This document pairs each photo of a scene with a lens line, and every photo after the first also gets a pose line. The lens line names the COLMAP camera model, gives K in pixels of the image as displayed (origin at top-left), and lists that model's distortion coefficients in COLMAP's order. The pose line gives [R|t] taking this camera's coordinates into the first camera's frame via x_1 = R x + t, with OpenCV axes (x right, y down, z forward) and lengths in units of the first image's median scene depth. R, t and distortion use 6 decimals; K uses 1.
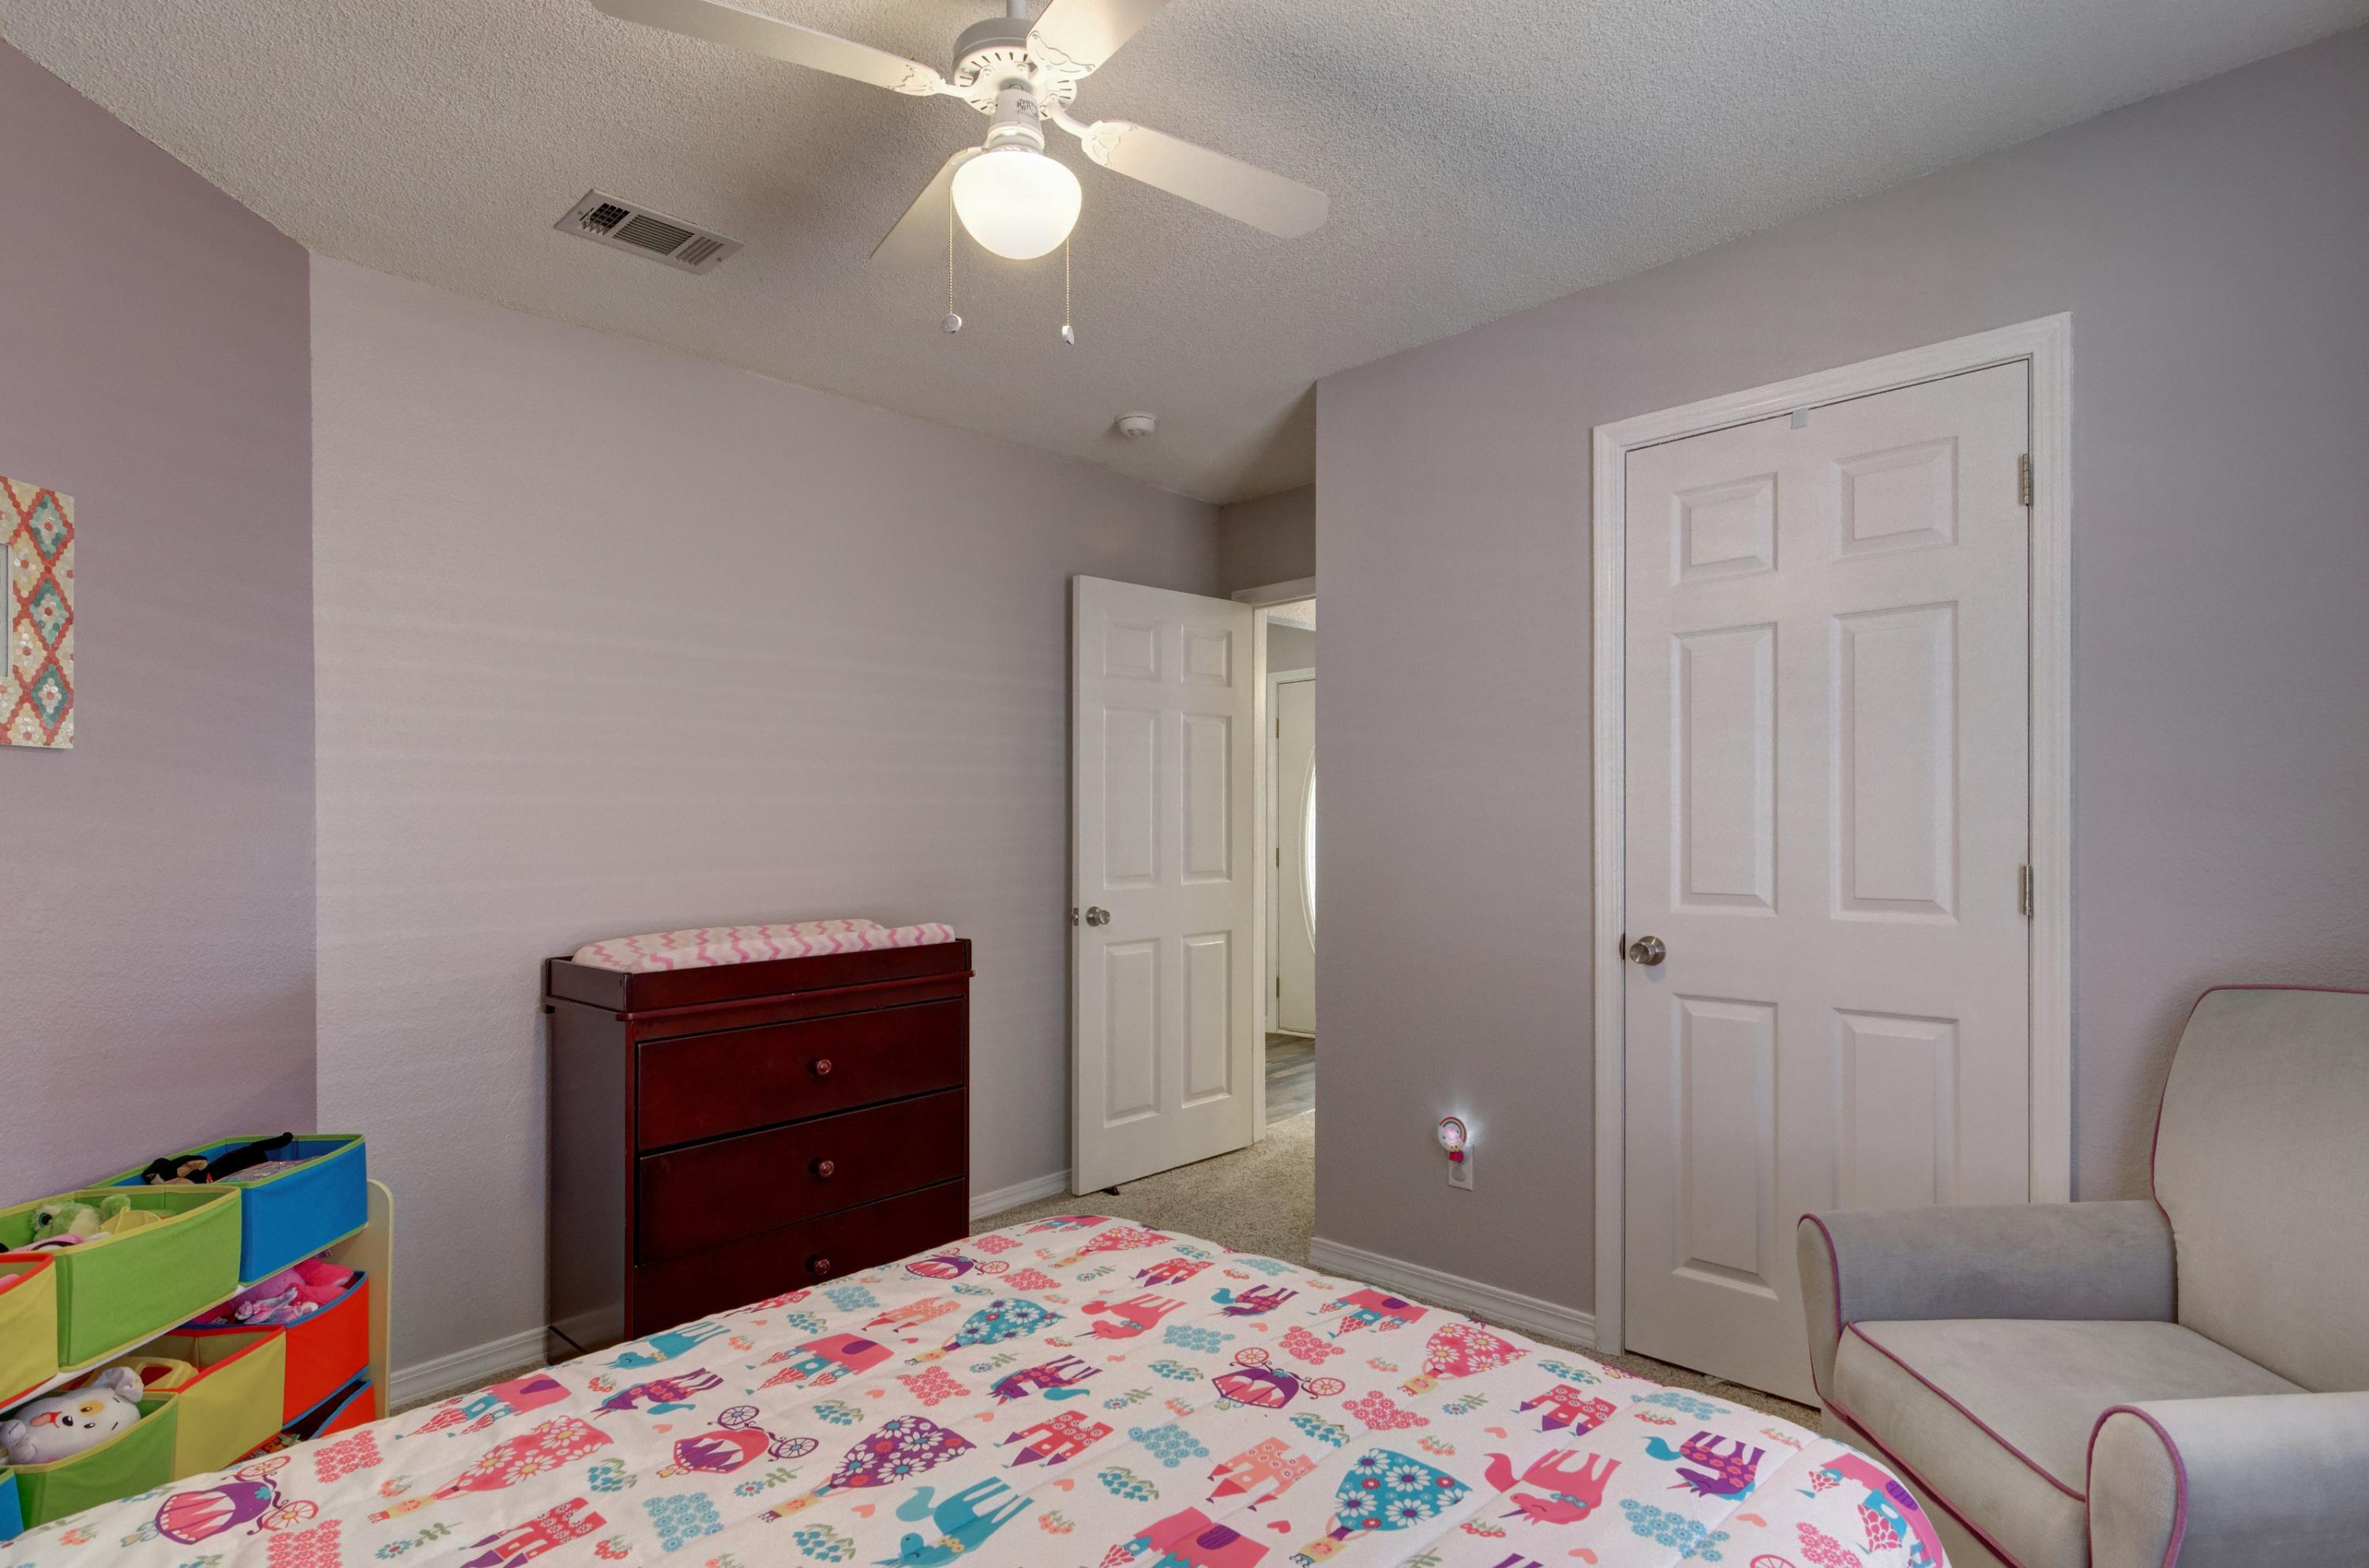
lens RADIAL K [[1145.5, 0, 1189.3], [0, 1145.5, 789.4], [0, 0, 1]] dist [0.006813, -0.002807]
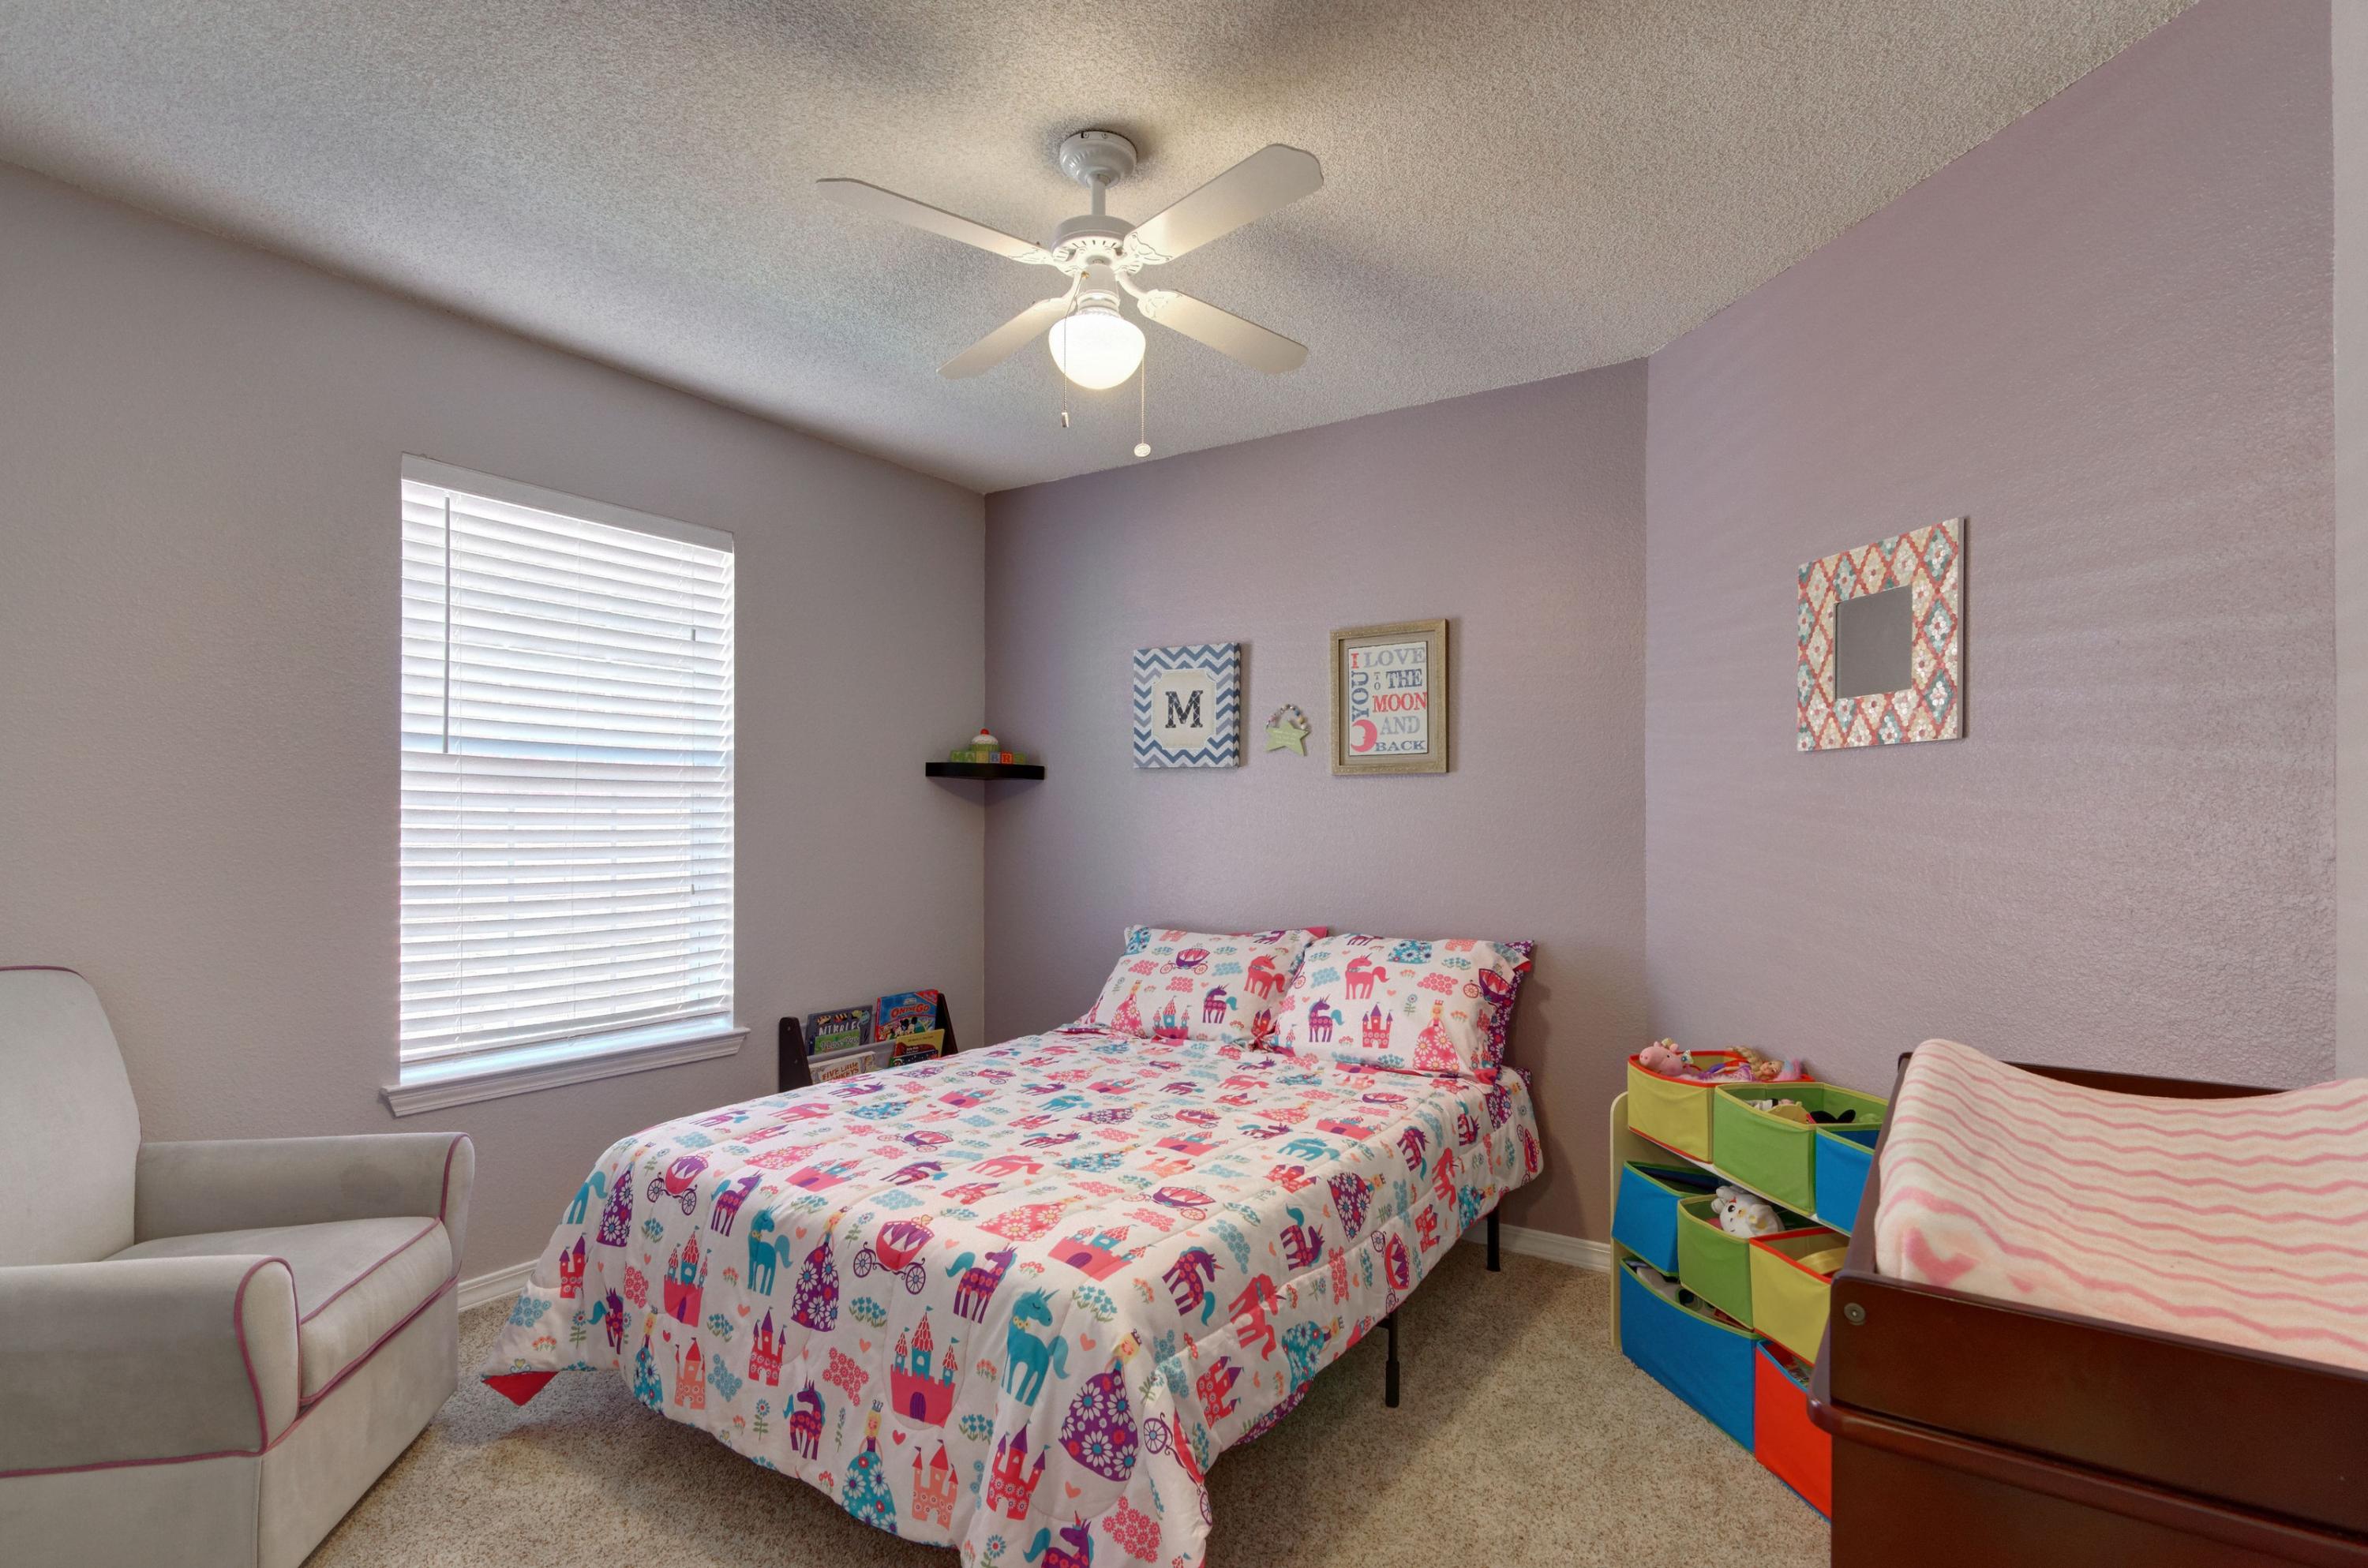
lens RADIAL K [[1145.0, 0, 1195.0], [0, 1145.0, 805.4], [0, 0, 1]] dist [0.006813, -0.002807]
pose [[-0.984174, 0.011754, -0.176817, -0.036658], [0.019824, 0.998837, -0.043945, 0.087109], [0.176095, -0.046755, -0.983262, 2.629037]]
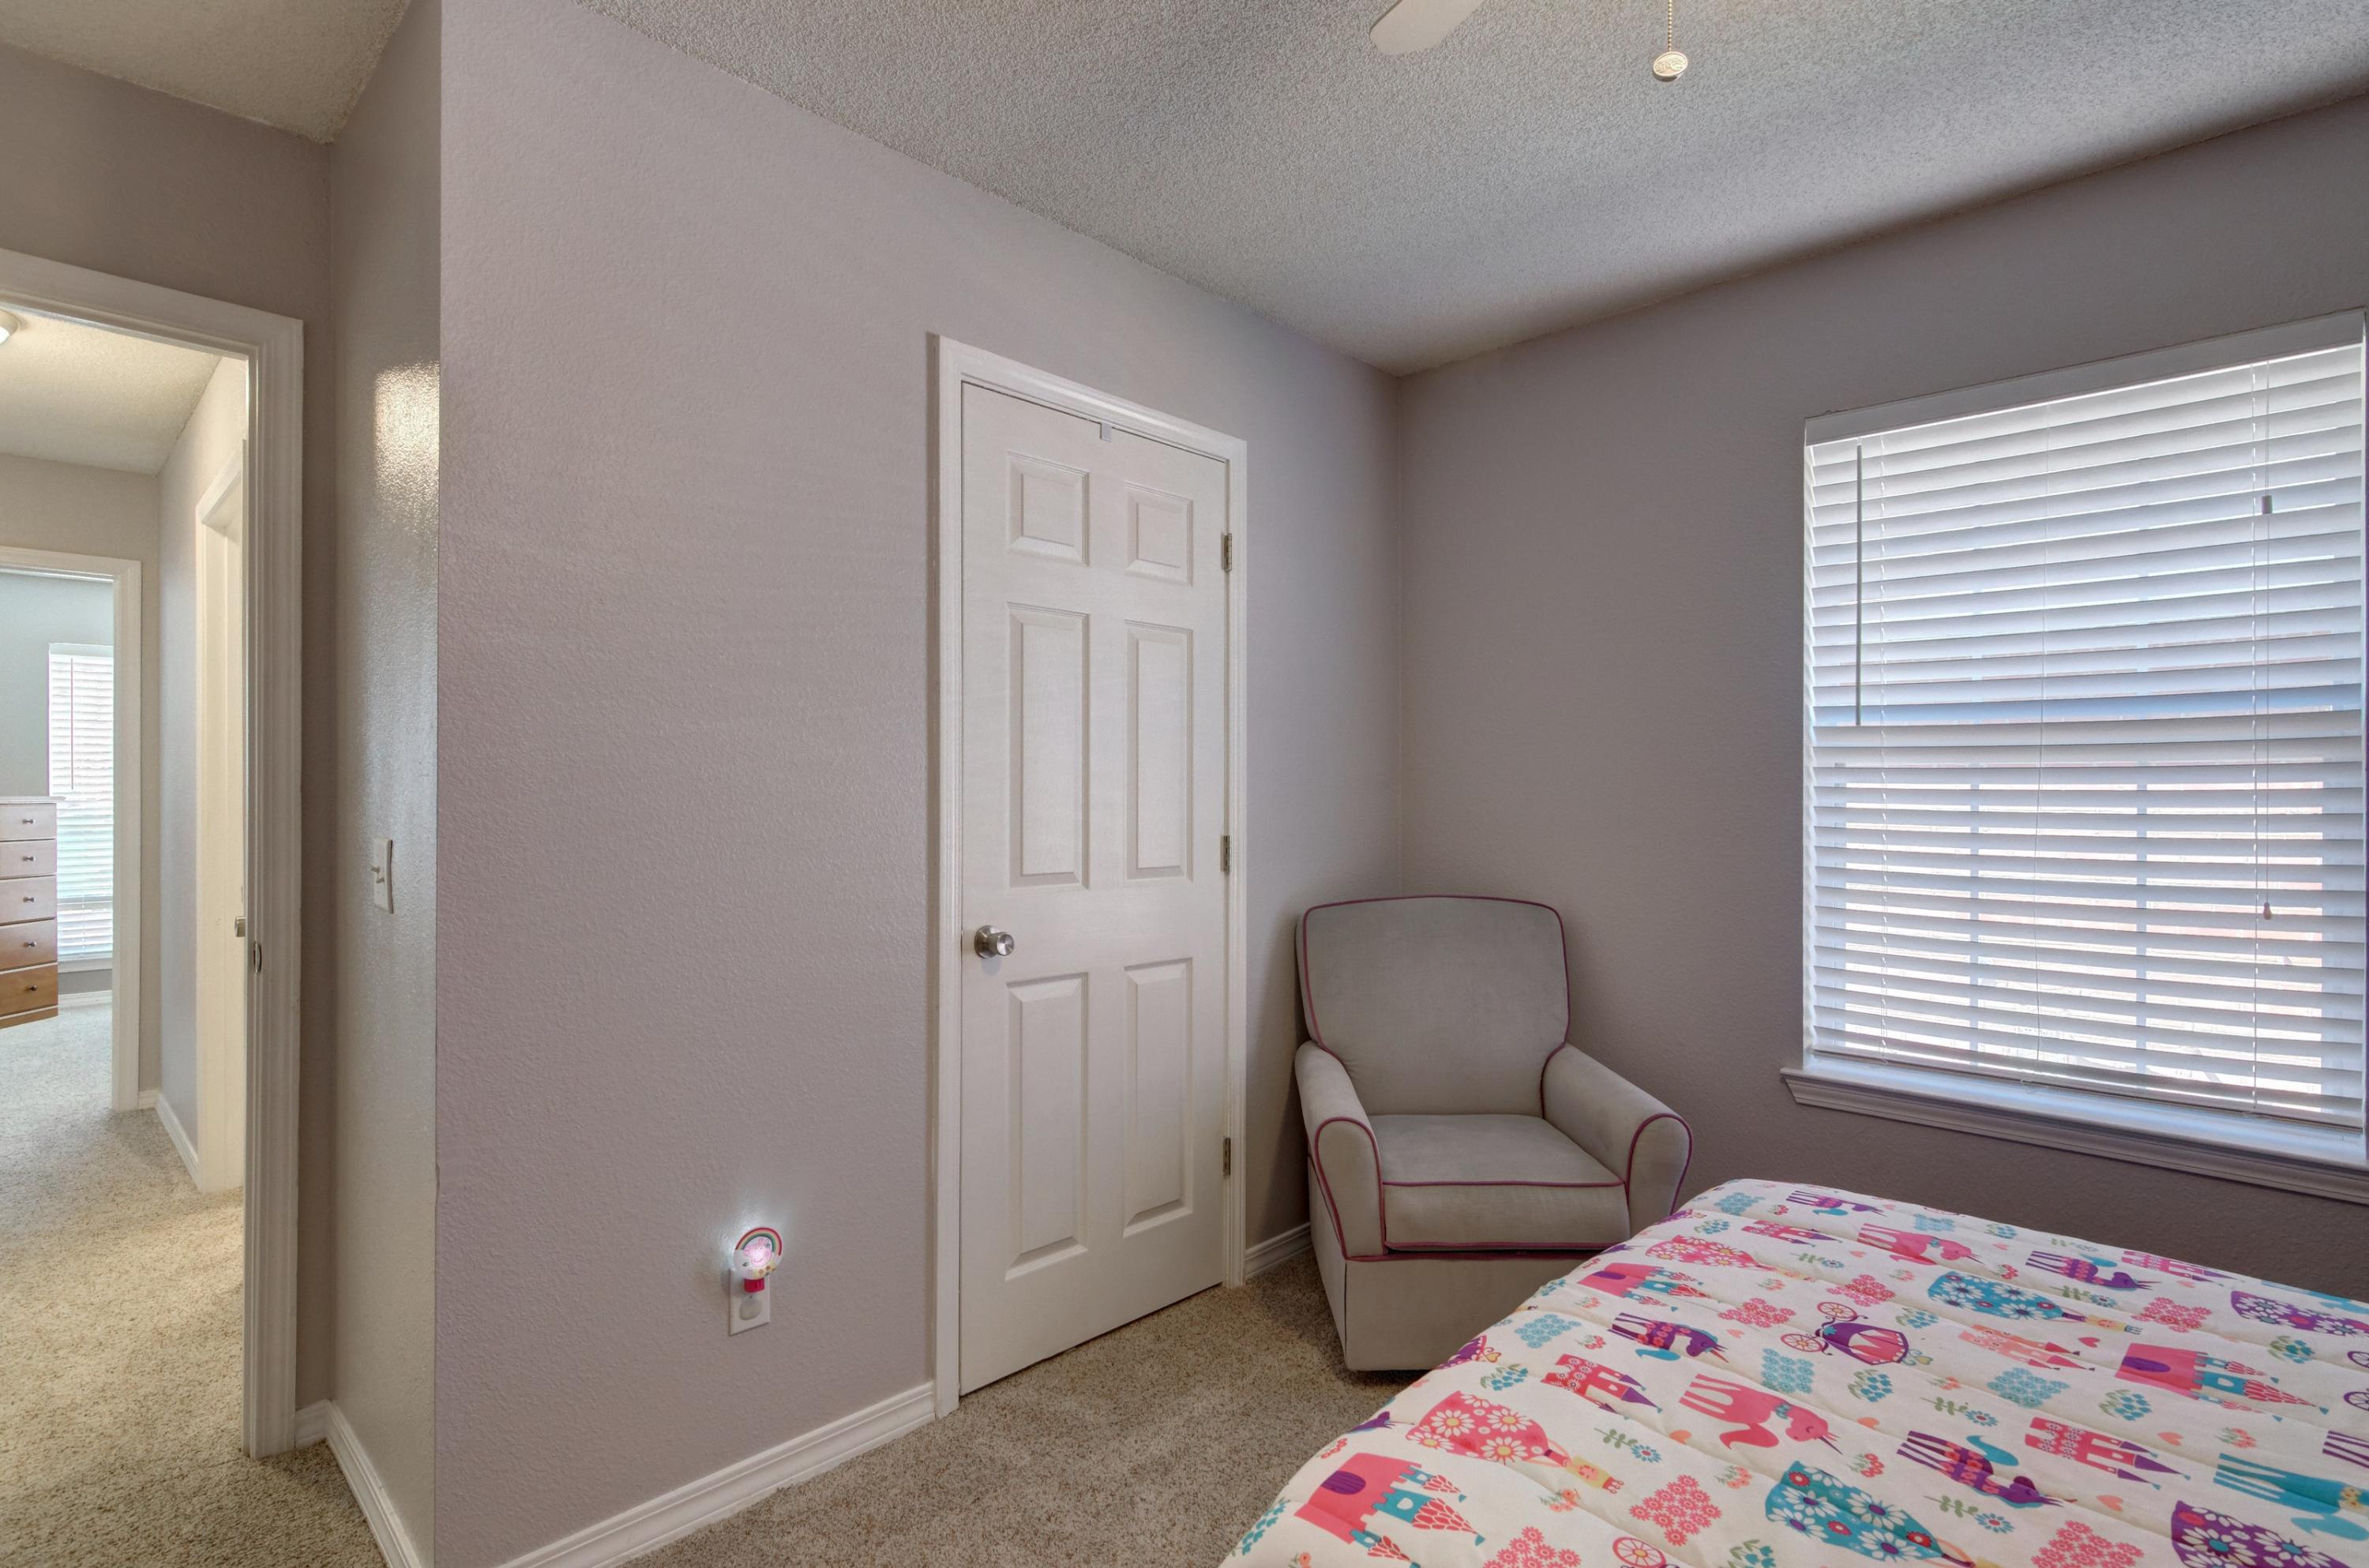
lens RADIAL K [[1145.5, 0, 1199.7], [0, 1145.5, 793.3], [0, 0, 1]] dist [0.006813, -0.002807]
pose [[0.015438, 0.018669, 0.999707, -0.923160], [-0.034818, 0.999229, -0.018123, 0.060596], [-0.999274, -0.034528, 0.016076, 1.485423]]
